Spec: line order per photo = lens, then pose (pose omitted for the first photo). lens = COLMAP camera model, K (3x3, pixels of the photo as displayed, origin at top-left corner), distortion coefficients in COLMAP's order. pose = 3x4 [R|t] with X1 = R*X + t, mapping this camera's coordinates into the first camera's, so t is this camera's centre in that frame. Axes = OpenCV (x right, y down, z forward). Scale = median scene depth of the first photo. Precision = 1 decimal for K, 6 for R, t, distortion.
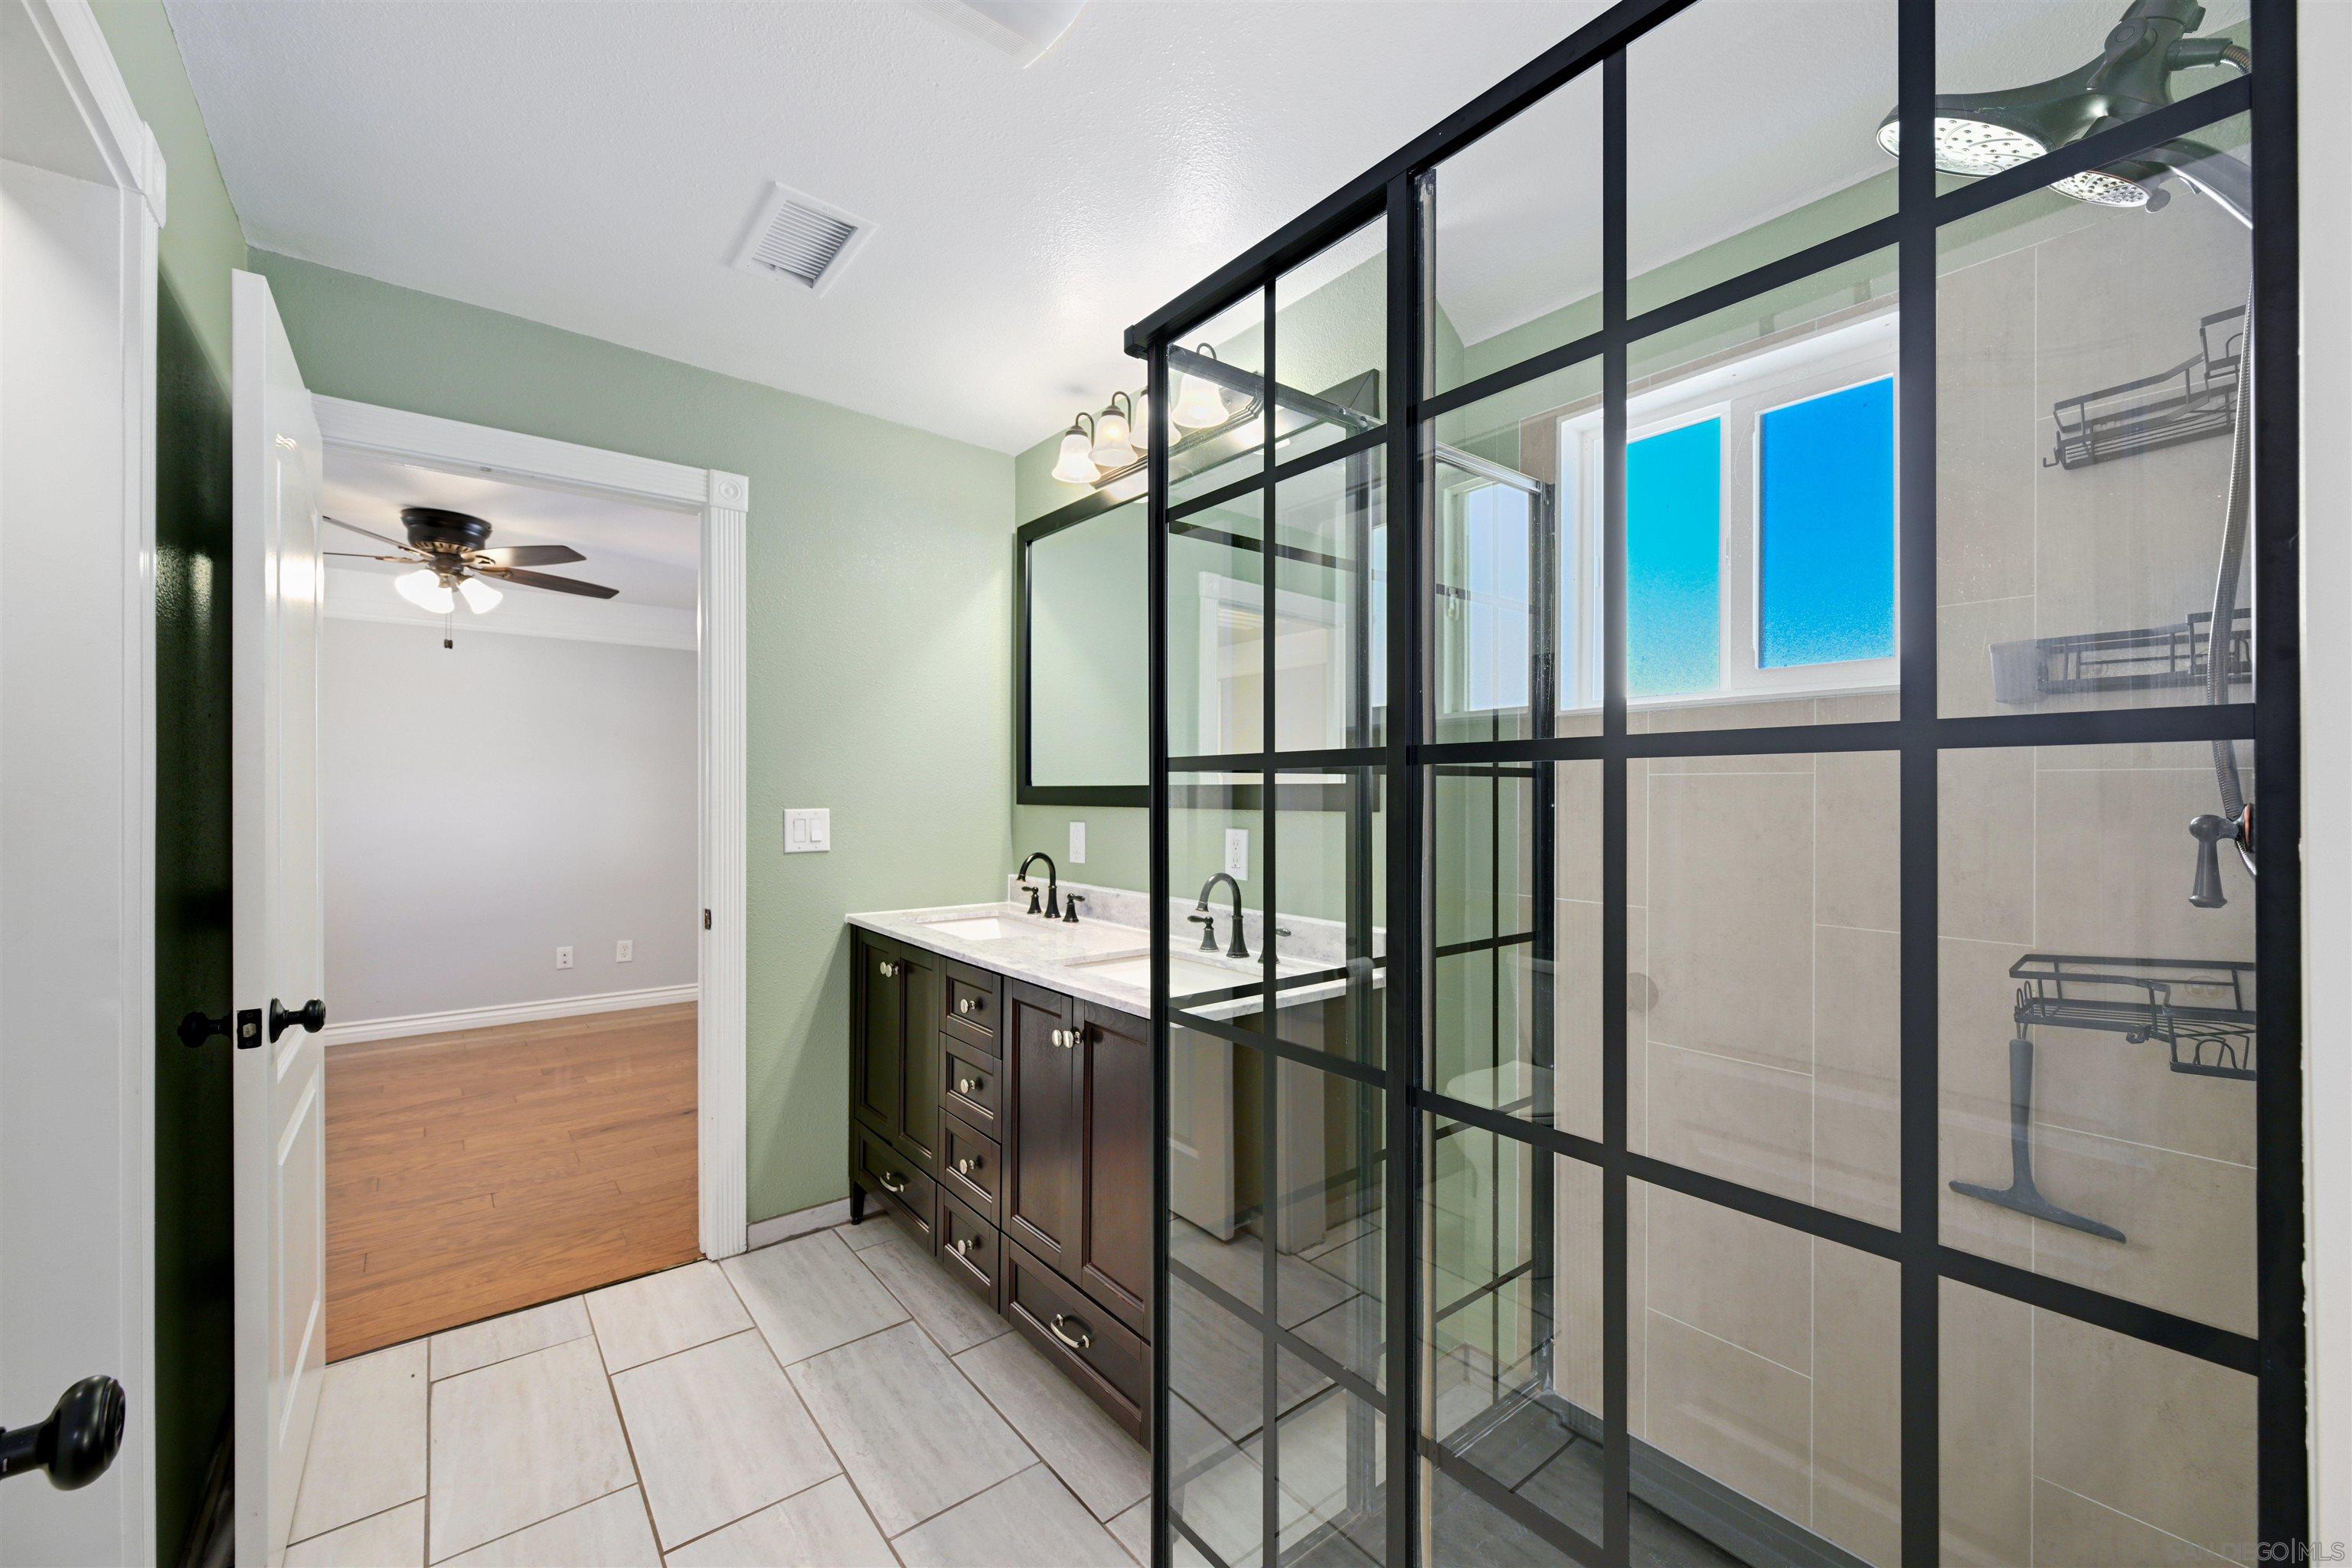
lens RADIAL K [[915.4, 0, 1170.4], [0, 915.4, 798.1], [0, 0, 1]] dist [0.014445, 0.000480]
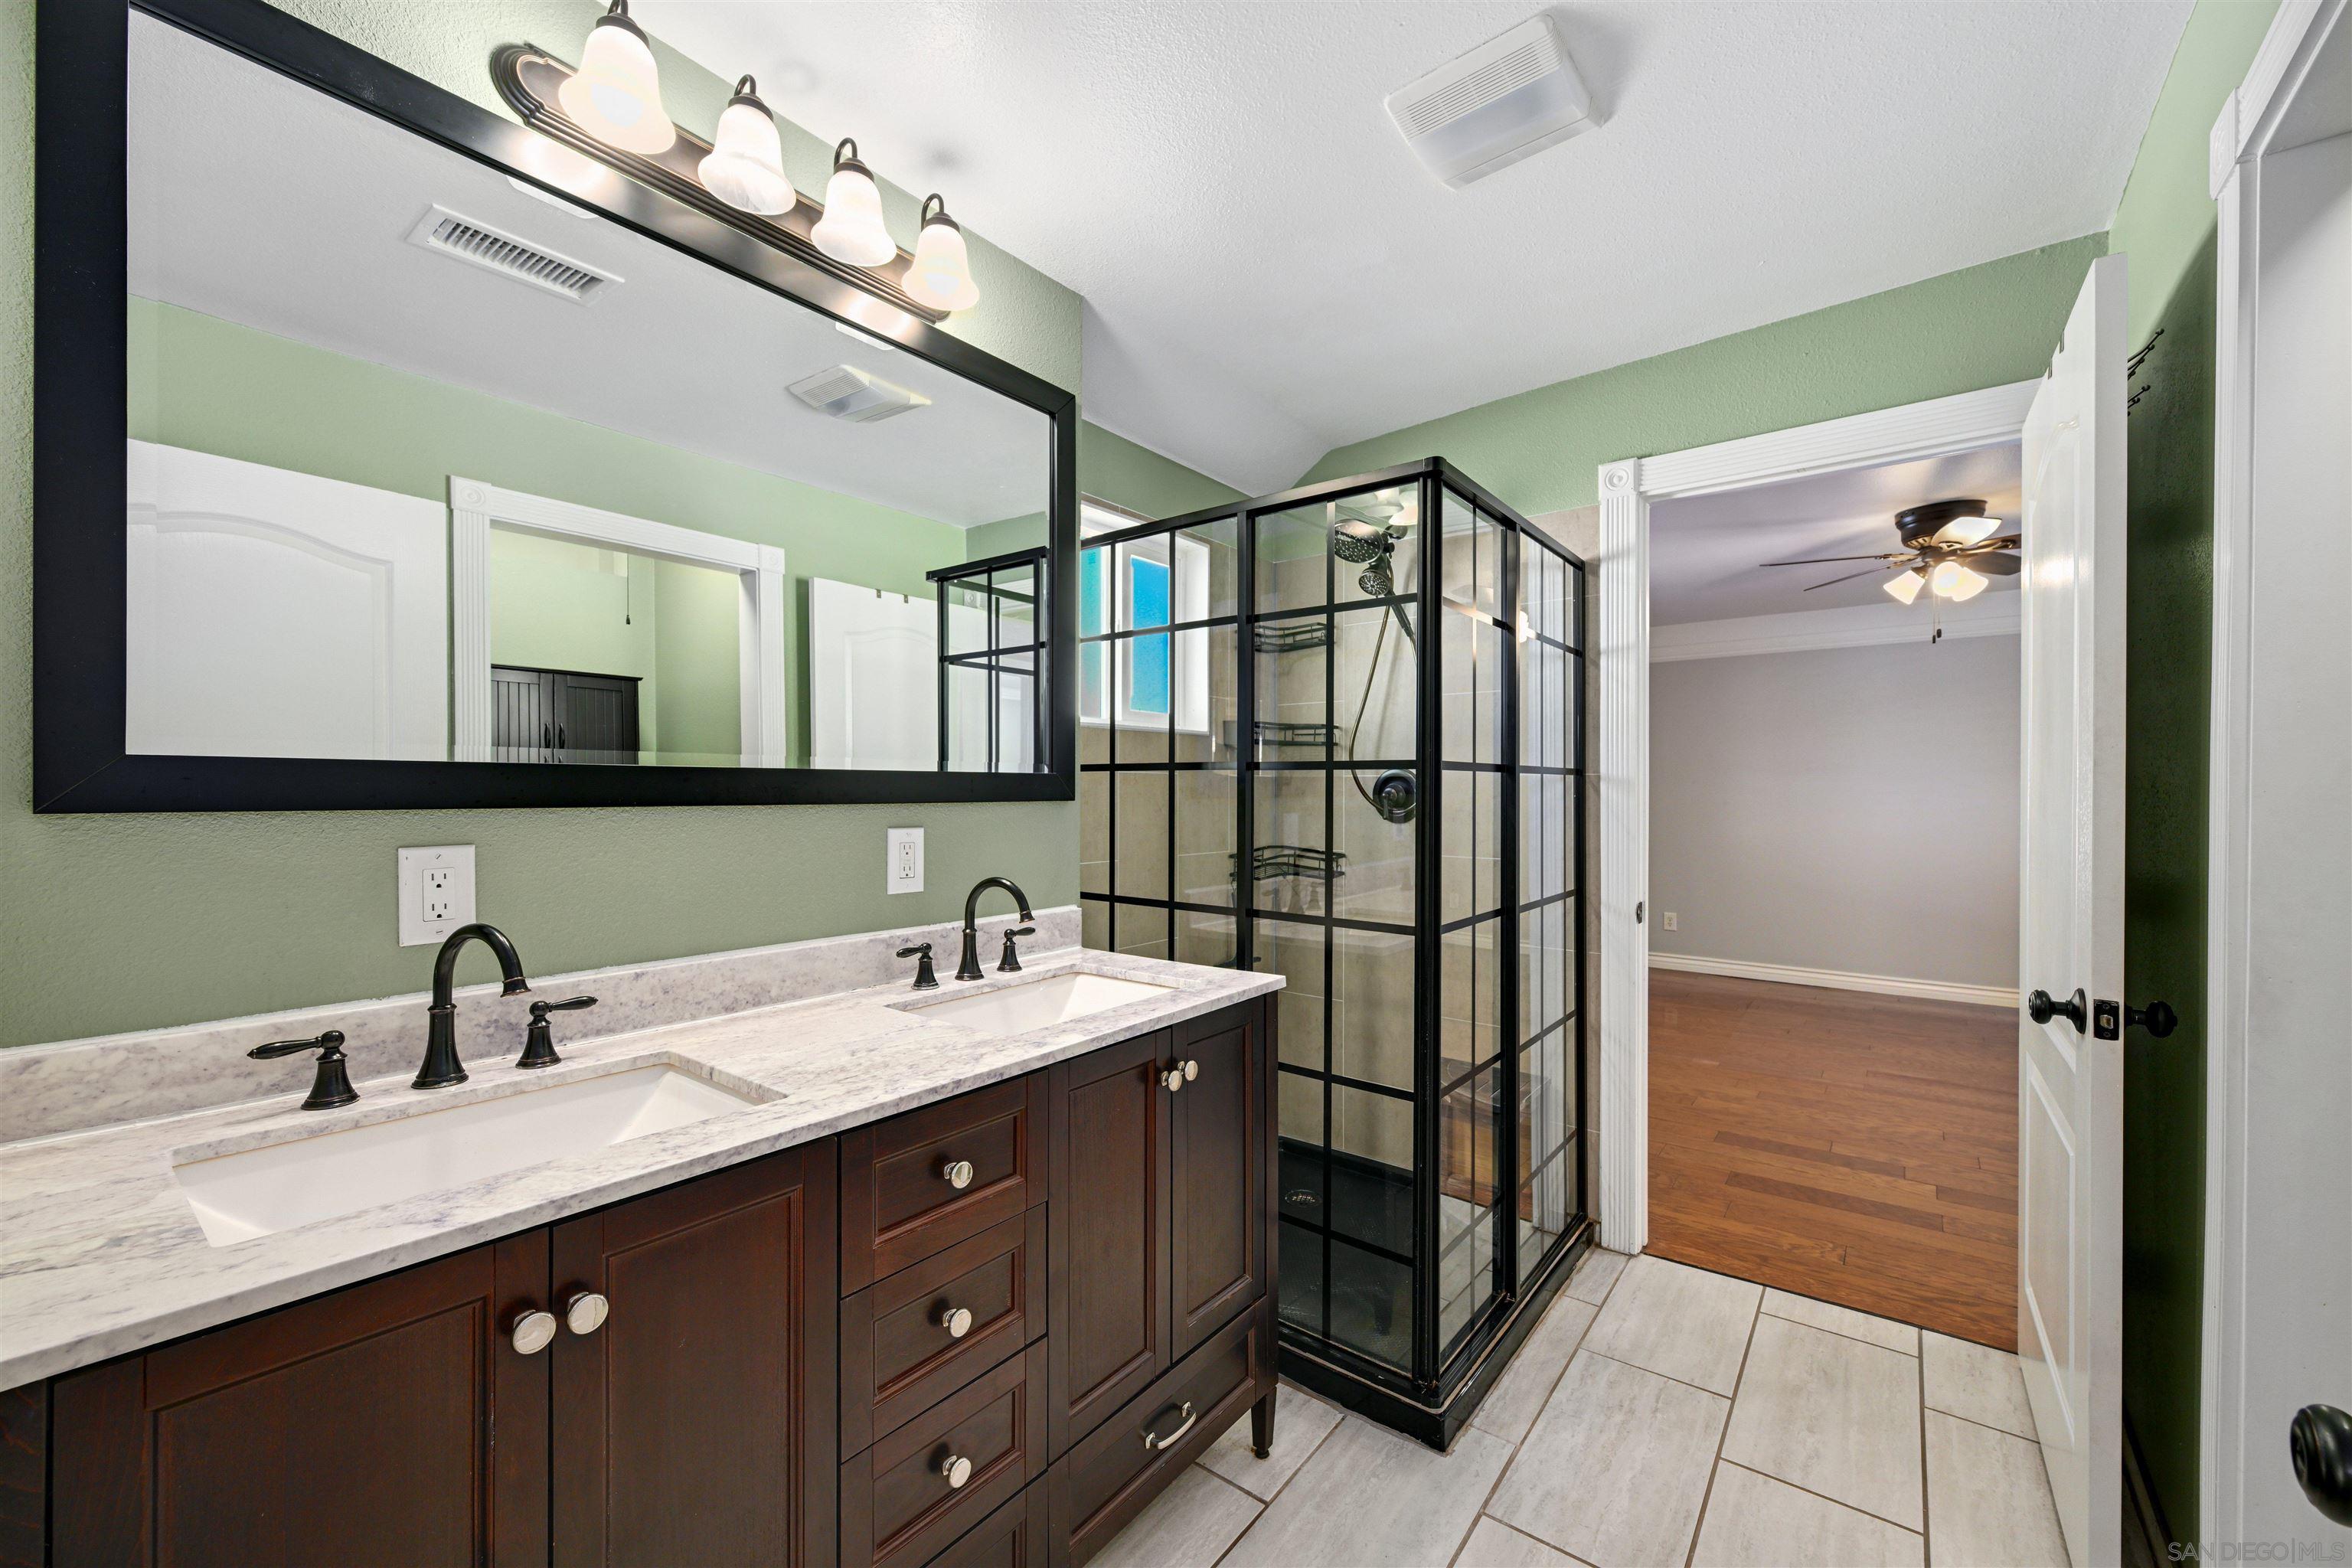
lens RADIAL K [[915.4, 0, 1167.6], [0, 915.4, 789.6], [0, 0, 1]] dist [0.014445, 0.000480]
pose [[-0.233101, -0.006907, 0.972428, -0.752692], [-0.004663, 0.999971, 0.005985, -0.004544], [-0.972441, -0.003140, -0.233126, 0.984507]]
